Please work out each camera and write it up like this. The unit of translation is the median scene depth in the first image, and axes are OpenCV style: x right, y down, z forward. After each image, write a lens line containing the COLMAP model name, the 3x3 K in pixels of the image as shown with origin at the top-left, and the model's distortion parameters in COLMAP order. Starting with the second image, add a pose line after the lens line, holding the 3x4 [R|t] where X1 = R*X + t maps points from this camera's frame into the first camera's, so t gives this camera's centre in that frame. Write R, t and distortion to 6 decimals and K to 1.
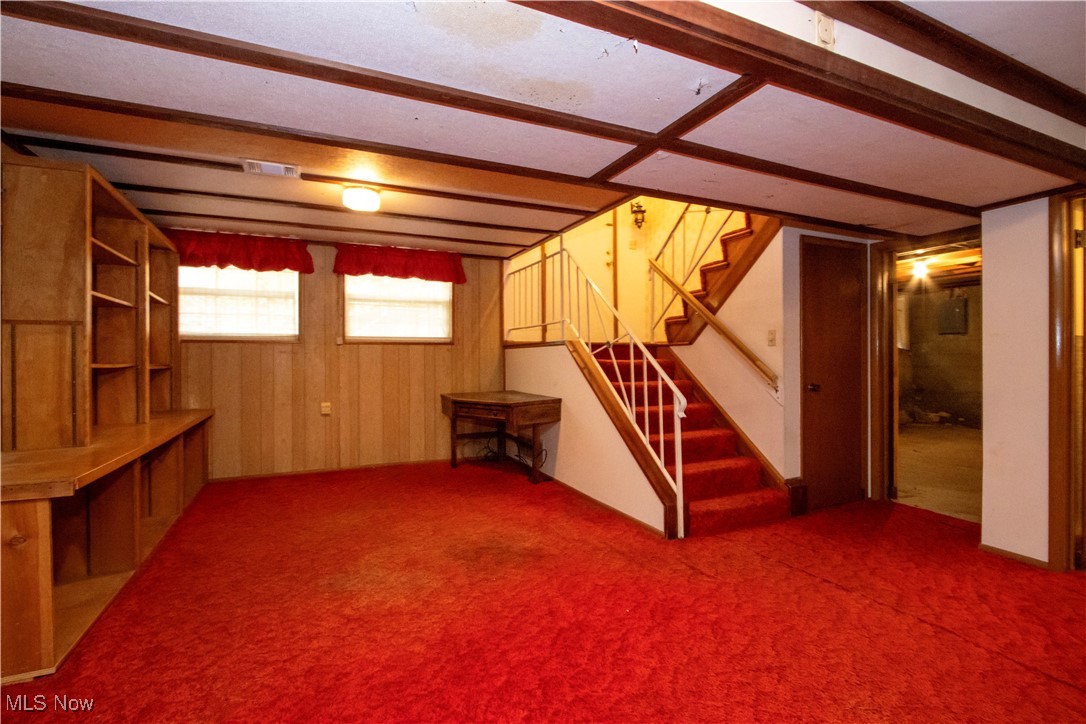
lens RADIAL K [[502.4, 0, 539.7], [0, 502.4, 359.5], [0, 0, 1]] dist [-0.017649, 0.001775]
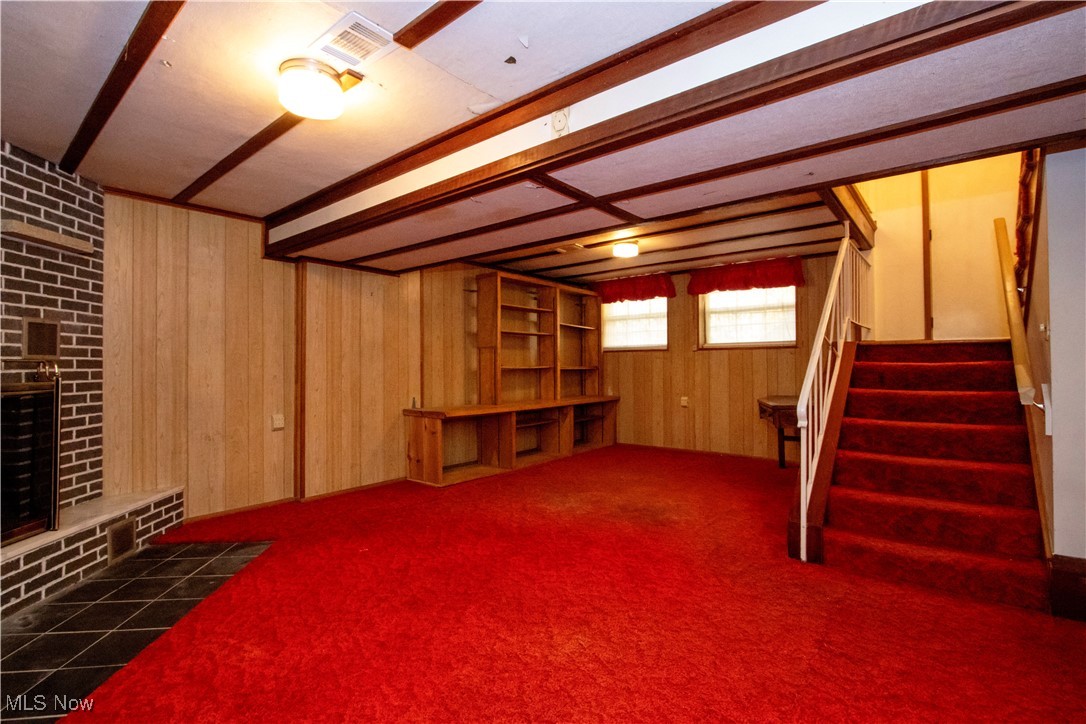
lens RADIAL K [[502.4, 0, 539.7], [0, 502.4, 359.5], [0, 0, 1]] dist [-0.017649, 0.001775]
pose [[0.437386, -0.008726, -0.899232, 0.616929], [0.004813, 0.999961, -0.007362, -0.001055], [0.899261, -0.001107, 0.437411, 0.125465]]
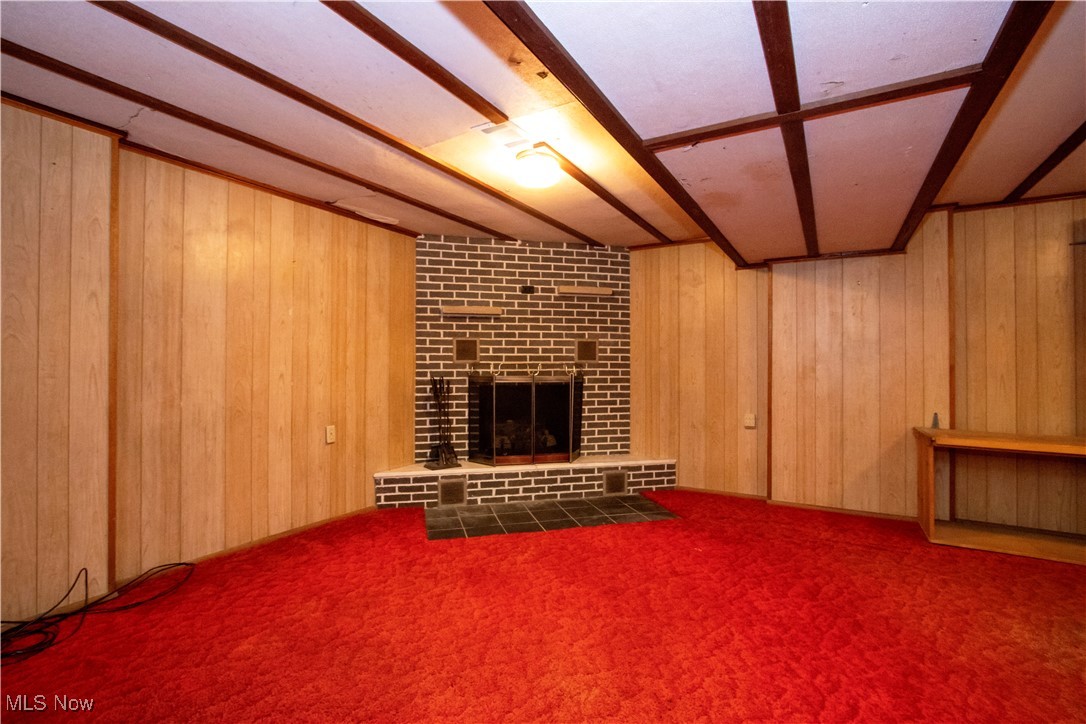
lens RADIAL K [[502.4, 0, 539.7], [0, 502.4, 359.5], [0, 0, 1]] dist [-0.017649, 0.001775]
pose [[-0.815216, -0.007276, -0.579112, 0.482863], [-0.000727, 0.999933, -0.011541, -0.003480], [0.579157, -0.008988, -0.815167, 0.648451]]
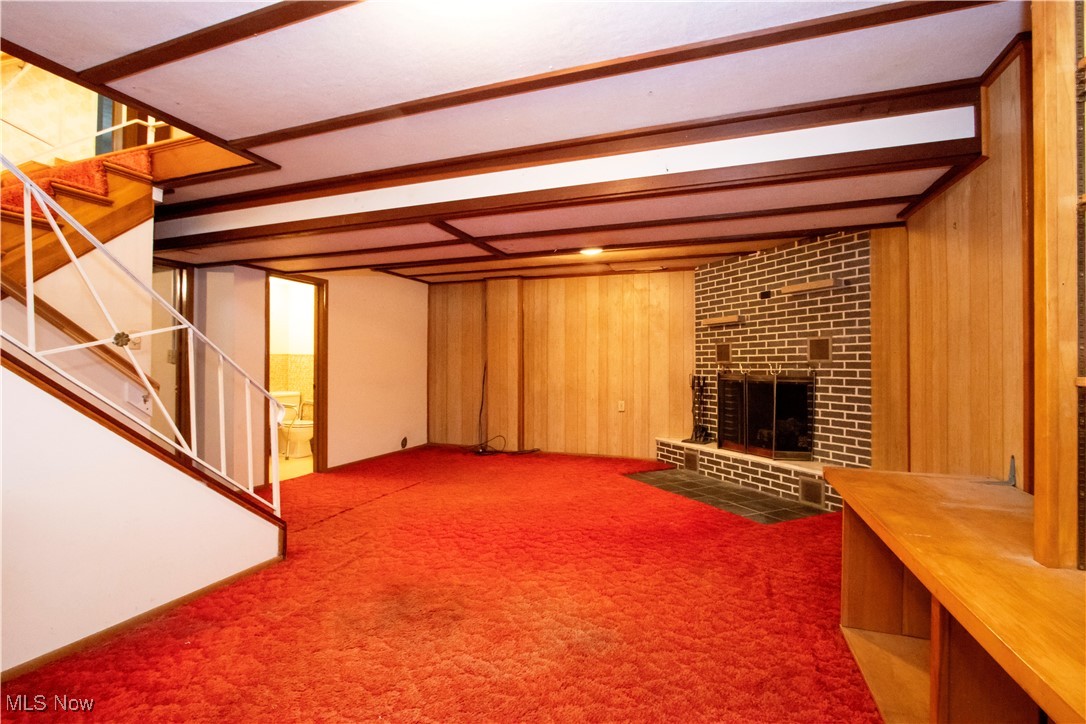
lens RADIAL K [[502.4, 0, 539.7], [0, 502.4, 359.5], [0, 0, 1]] dist [-0.017649, 0.001775]
pose [[-0.716961, 0.008498, 0.697062, -0.513636], [-0.001385, 0.999906, -0.013614, -0.000239], [-0.697112, -0.010726, -0.716882, 0.935137]]
